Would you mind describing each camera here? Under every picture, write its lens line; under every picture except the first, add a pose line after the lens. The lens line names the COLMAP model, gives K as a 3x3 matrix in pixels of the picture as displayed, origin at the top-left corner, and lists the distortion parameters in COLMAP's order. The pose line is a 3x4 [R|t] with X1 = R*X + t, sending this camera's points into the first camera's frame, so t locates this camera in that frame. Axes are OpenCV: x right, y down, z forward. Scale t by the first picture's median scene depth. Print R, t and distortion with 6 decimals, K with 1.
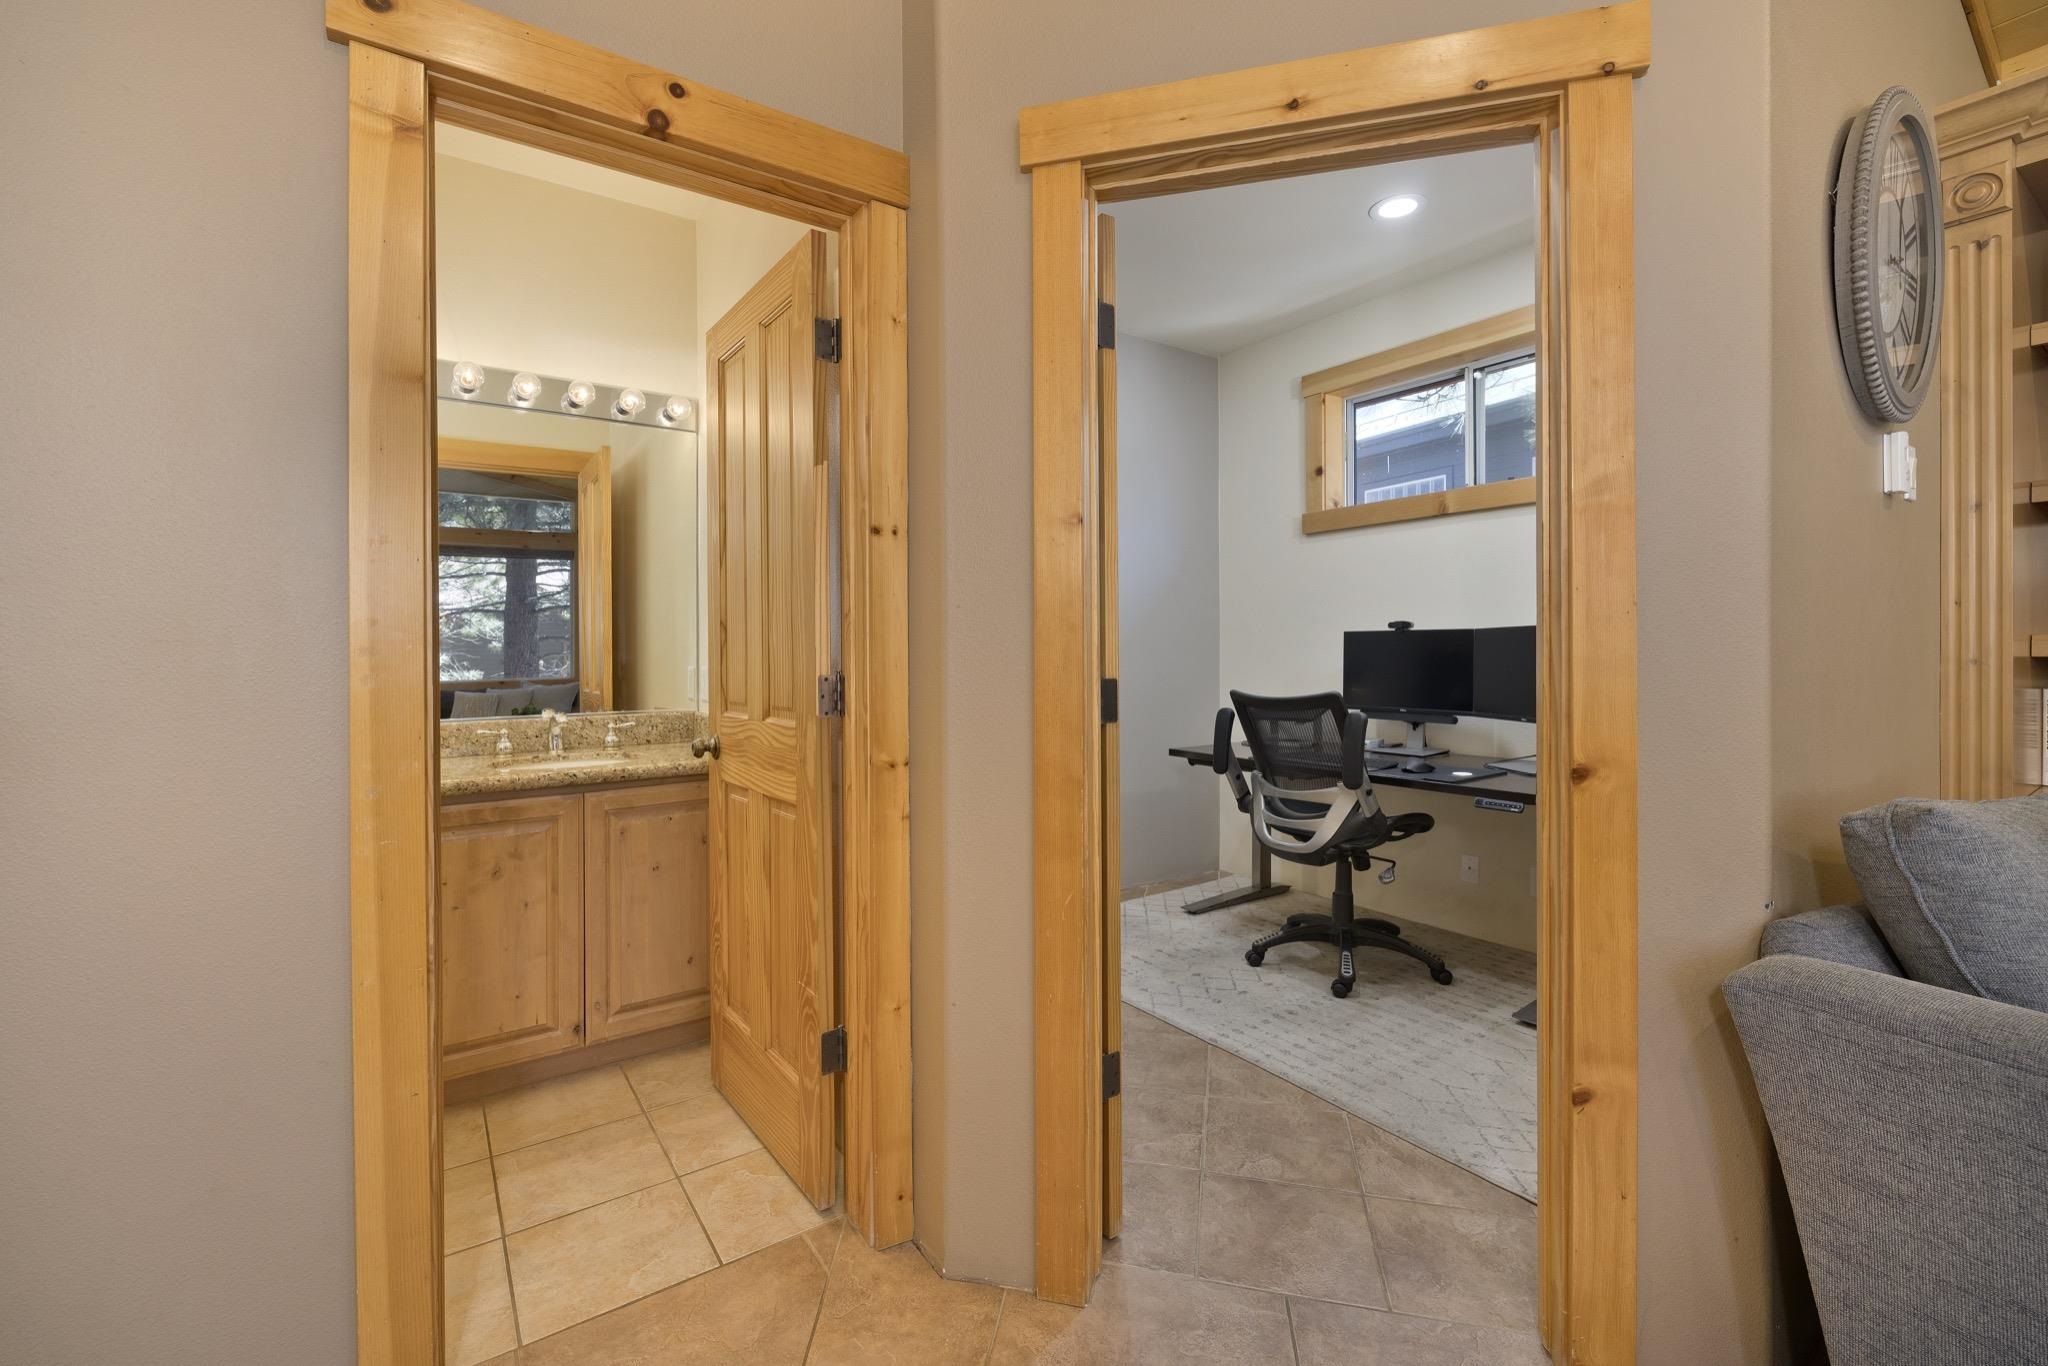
lens RADIAL K [[876.9, 0, 1011.0], [0, 876.9, 675.3], [0, 0, 1]] dist [0.001219, 0.000180]
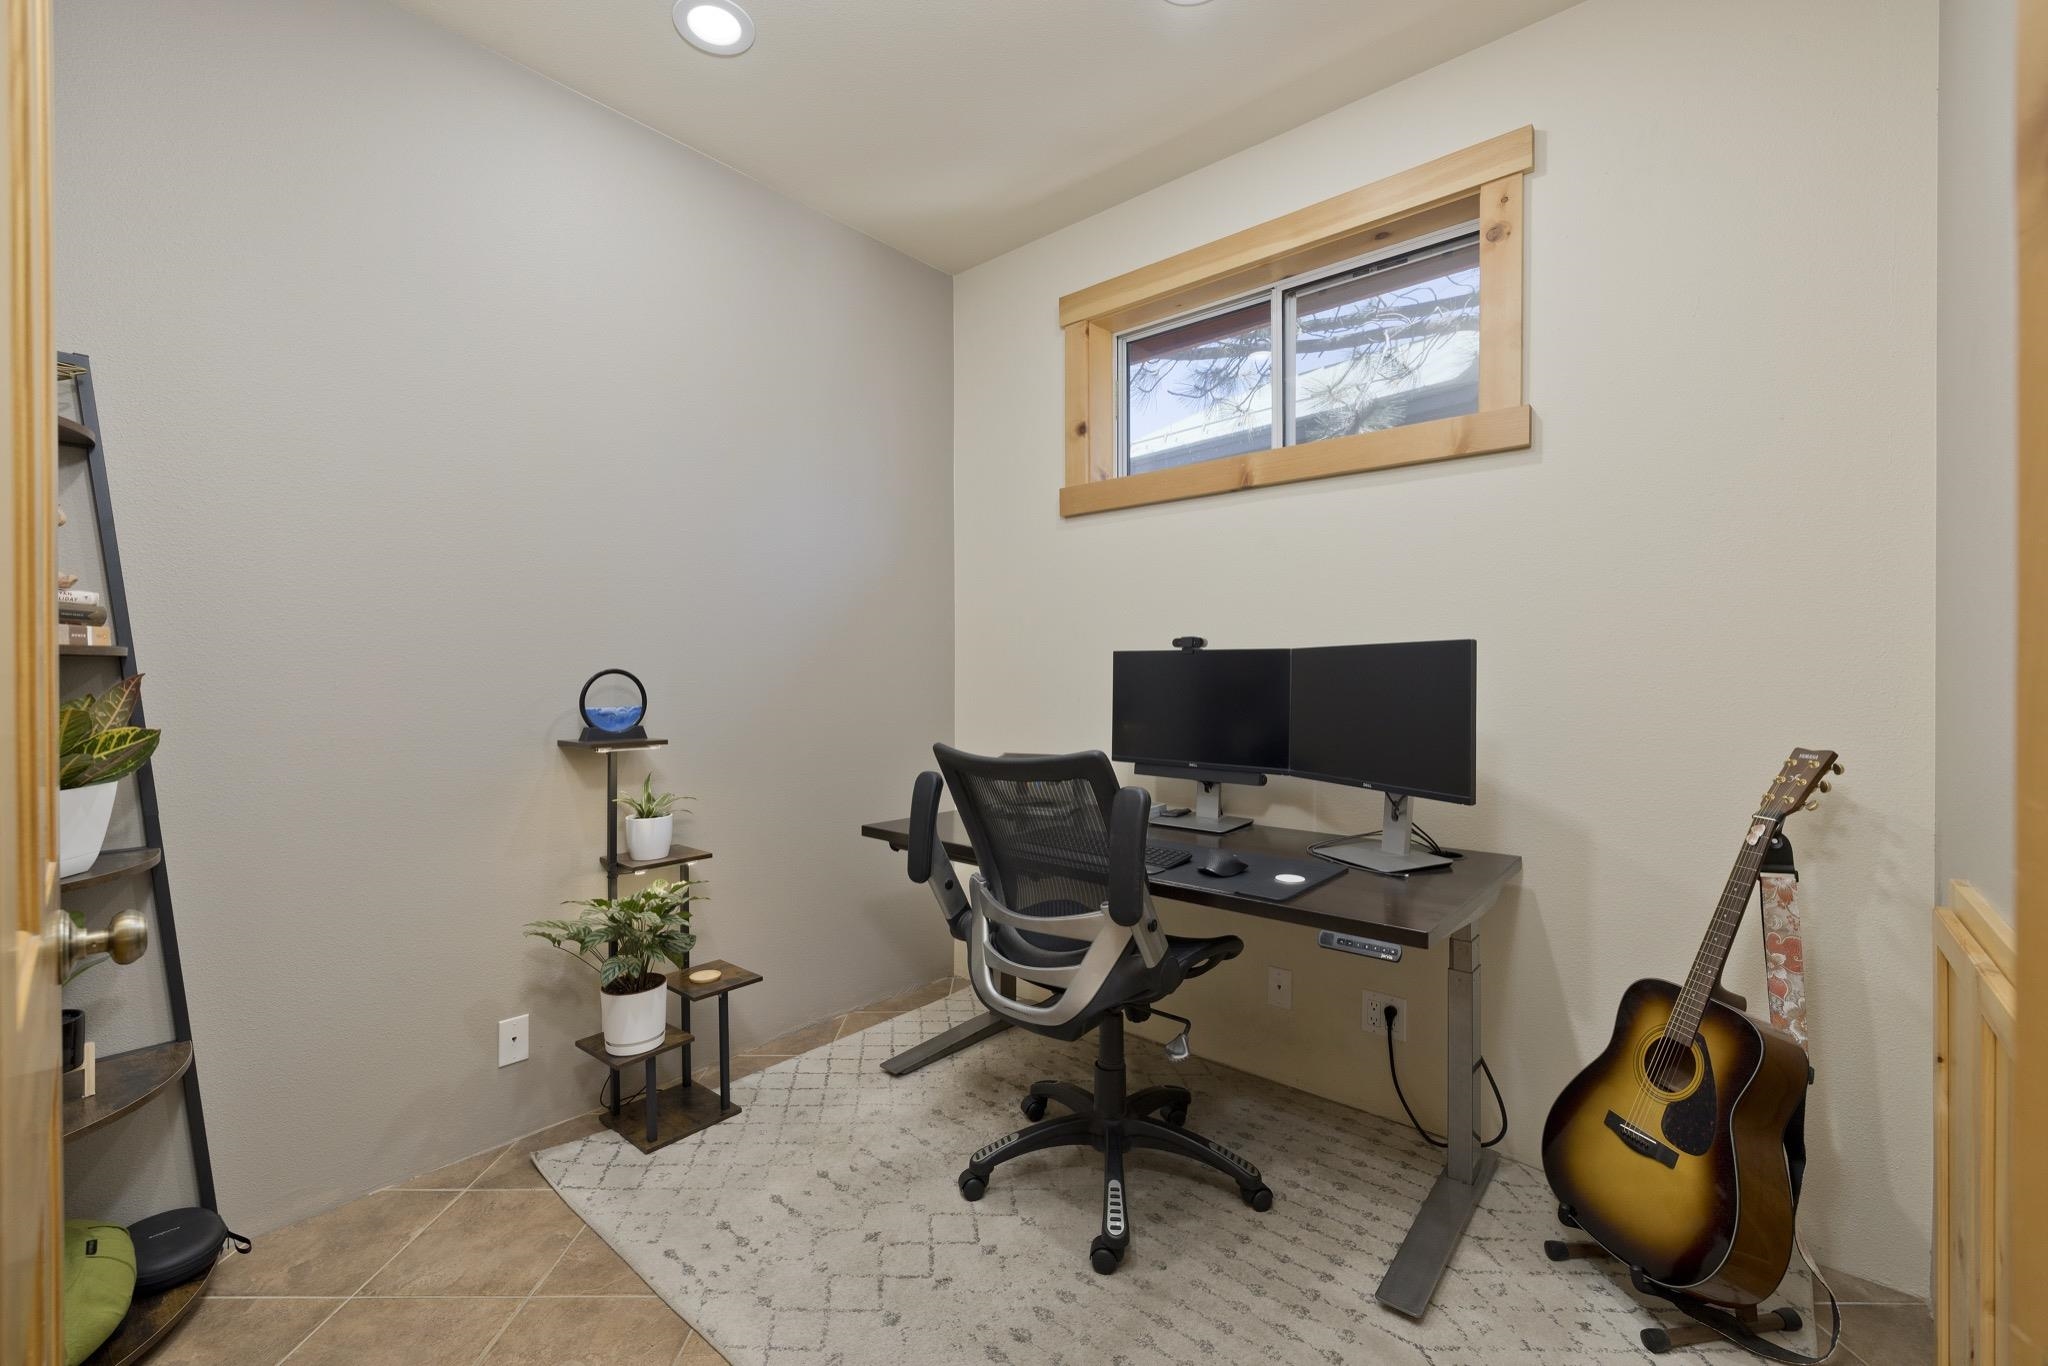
lens RADIAL K [[876.9, 0, 1023.8], [0, 876.9, 686.5], [0, 0, 1]] dist [0.001219, 0.000180]
pose [[0.967095, 0.006364, 0.254335, 0.154197], [-0.003654, 0.999931, -0.011125, -0.015573], [-0.254389, 0.009830, 0.967052, 0.398392]]
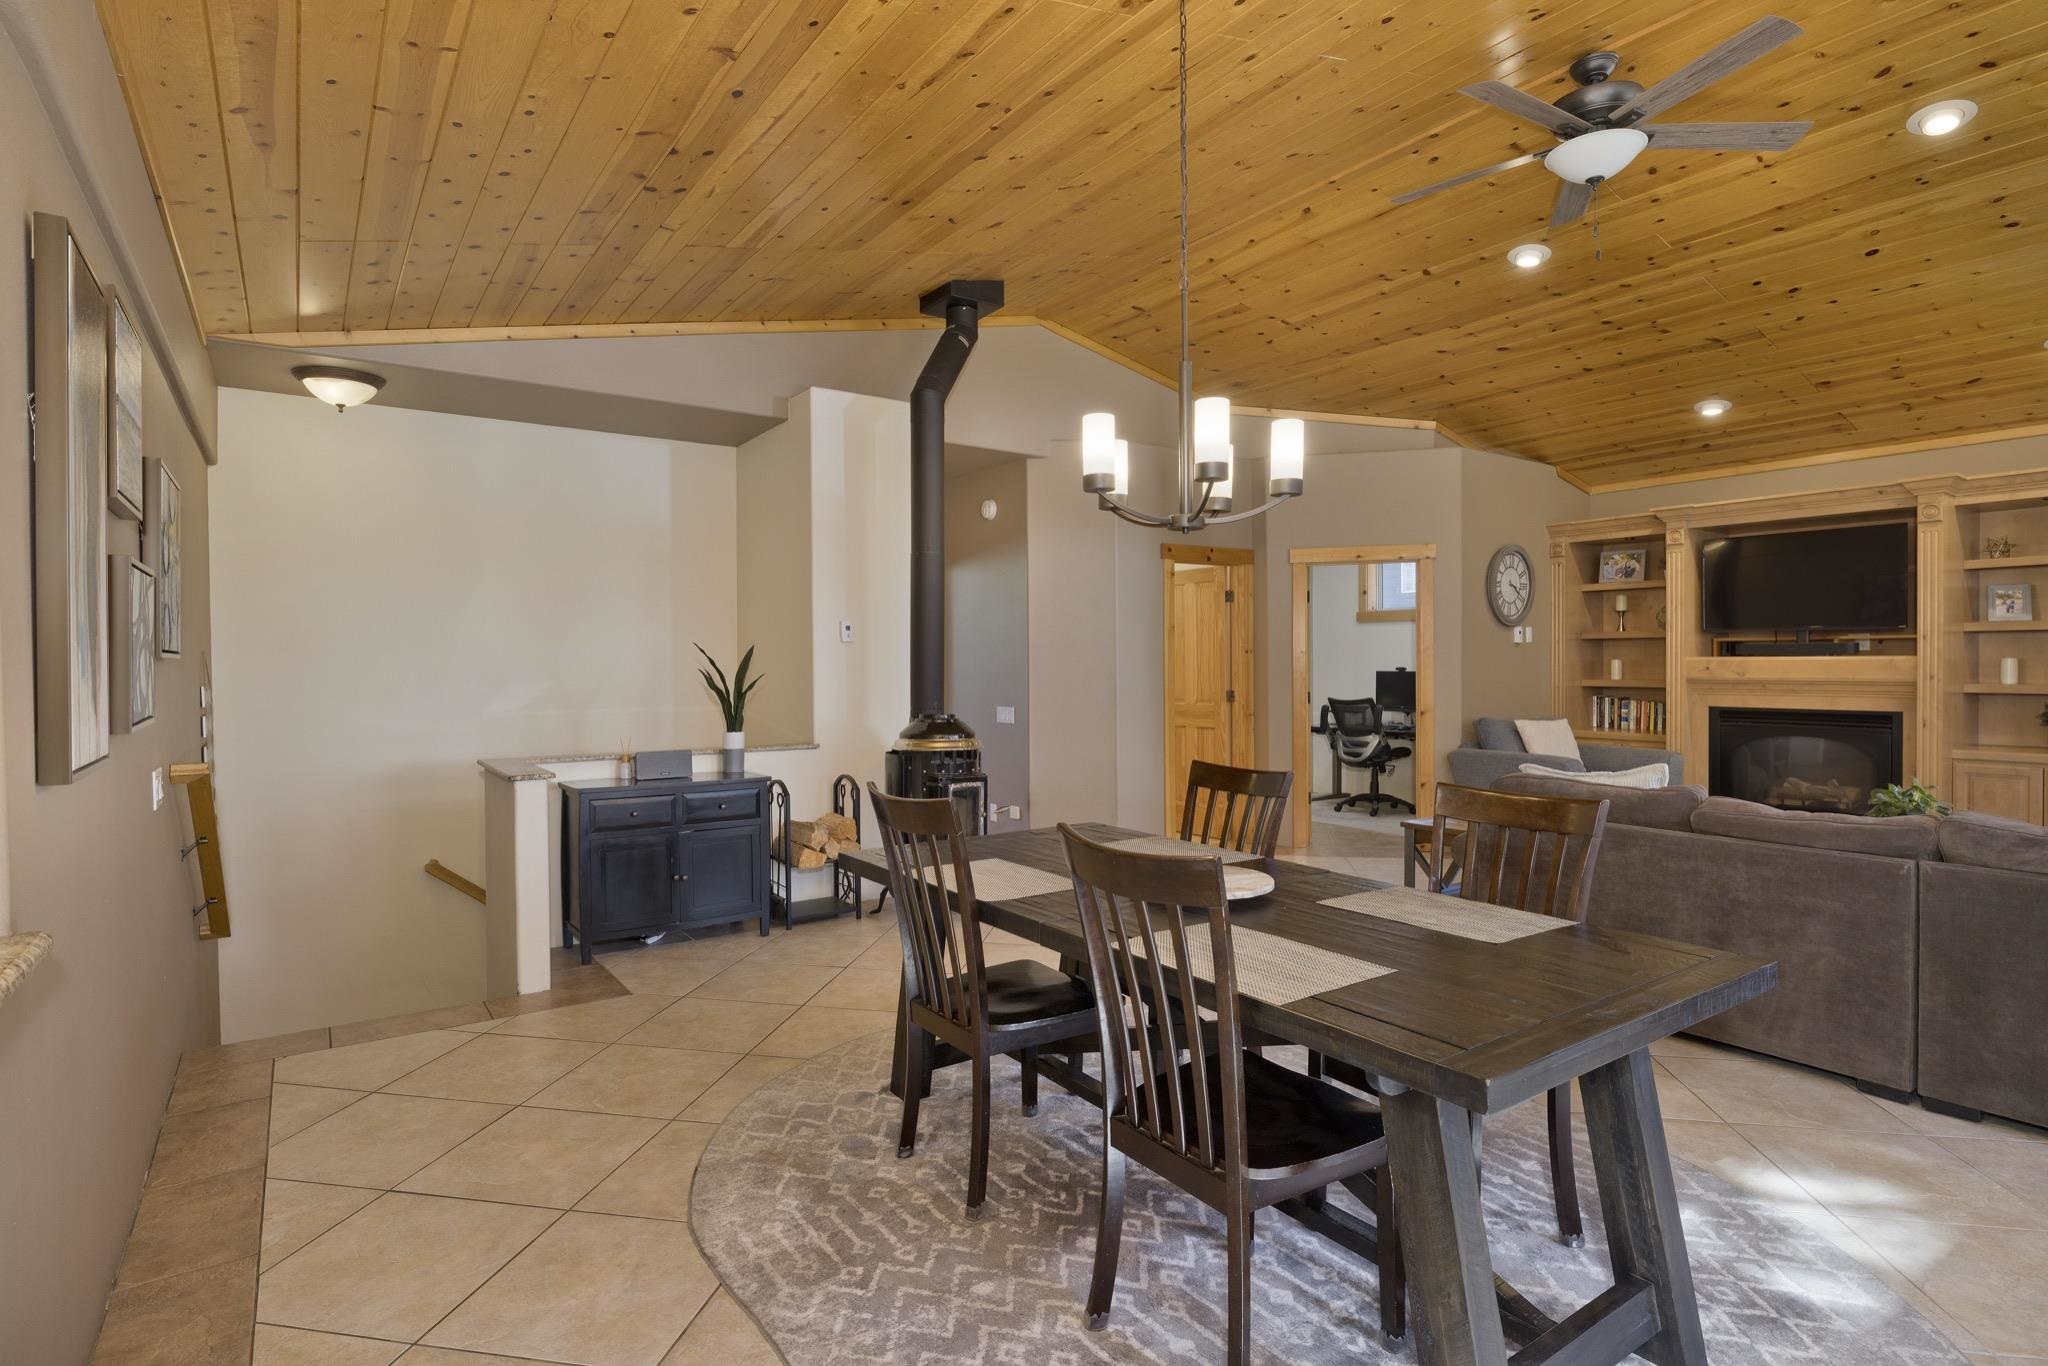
lens RADIAL K [[1047.7, 0, 1036.7], [0, 1047.7, 682.0], [0, 0, 1]] dist [-0.004887, -0.000138]
pose [[0.999185, 0.006616, 0.039813, -0.647420], [-0.006466, 0.999972, -0.003884, -0.009476], [-0.039838, 0.003623, 0.999200, -1.791009]]
